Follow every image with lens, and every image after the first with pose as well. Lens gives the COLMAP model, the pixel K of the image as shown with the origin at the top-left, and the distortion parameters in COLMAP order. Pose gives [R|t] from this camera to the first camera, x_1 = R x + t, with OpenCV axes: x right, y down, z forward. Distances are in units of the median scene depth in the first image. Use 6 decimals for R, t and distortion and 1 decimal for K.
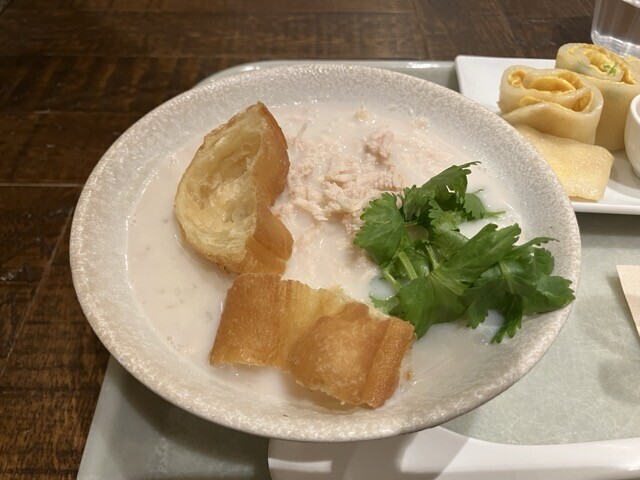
lens RADIAL K [[540.9, 0, 321.1], [0, 540.9, 195.9], [0, 0, 1]] dist [-0.024466, -0.004423]
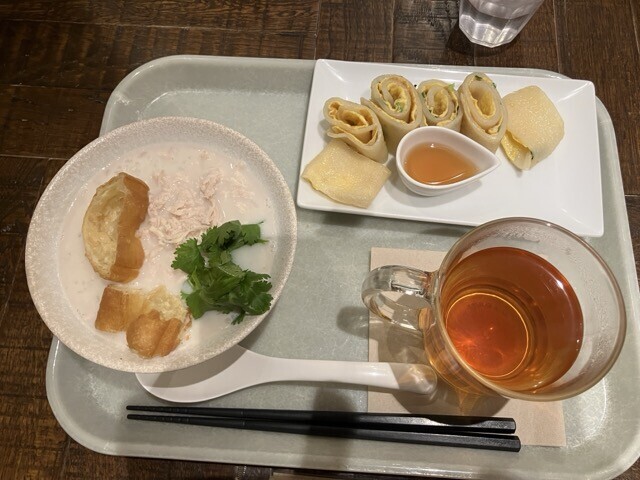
lens RADIAL K [[540.9, 0, 321.1], [0, 540.9, 195.9], [0, 0, 1]] dist [-0.024466, -0.004423]
pose [[0.997548, 0.048294, -0.050659, 0.574259], [-0.026029, 0.927868, 0.371999, -0.734779], [0.064970, -0.369768, 0.926850, -0.532604]]
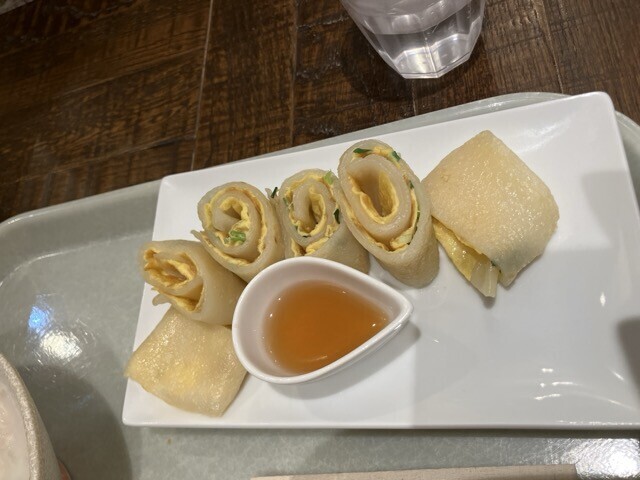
lens RADIAL K [[540.9, 0, 321.1], [0, 540.9, 195.9], [0, 0, 1]] dist [-0.024466, -0.004423]
pose [[0.916276, -0.191575, -0.351762, 1.321594], [0.285912, 0.927865, 0.239419, -0.624485], [0.280521, -0.319947, 0.904954, 0.424194]]
